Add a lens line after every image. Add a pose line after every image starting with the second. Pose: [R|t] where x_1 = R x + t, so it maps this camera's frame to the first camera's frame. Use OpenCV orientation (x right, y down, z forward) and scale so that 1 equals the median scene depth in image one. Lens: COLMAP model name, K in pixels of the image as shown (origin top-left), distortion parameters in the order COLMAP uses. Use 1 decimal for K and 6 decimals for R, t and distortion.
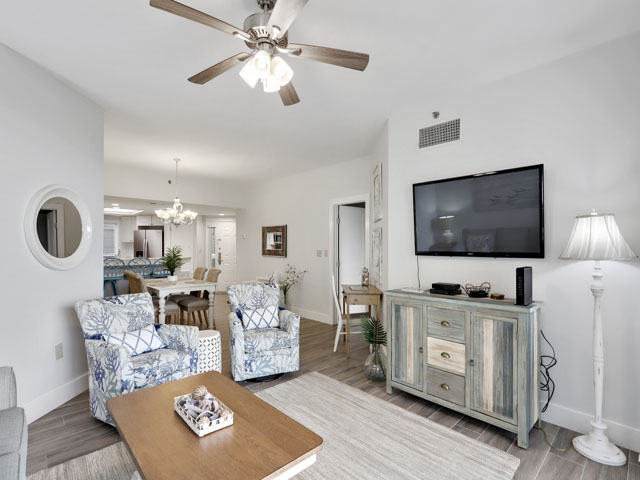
lens RADIAL K [[314.7, 0, 321.0], [0, 314.7, 241.2], [0, 0, 1]] dist [0.000084, -0.000381]
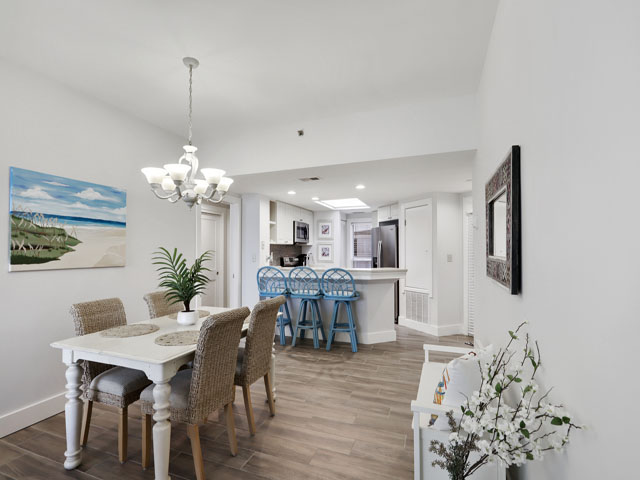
lens RADIAL K [[314.7, 0, 321.0], [0, 314.7, 241.2], [0, 0, 1]] dist [0.000084, -0.000381]
pose [[0.427426, -0.023274, -0.903751, 0.029007], [0.015673, 0.999709, -0.018333, 0.012129], [0.903914, -0.006329, 0.427667, 0.763601]]
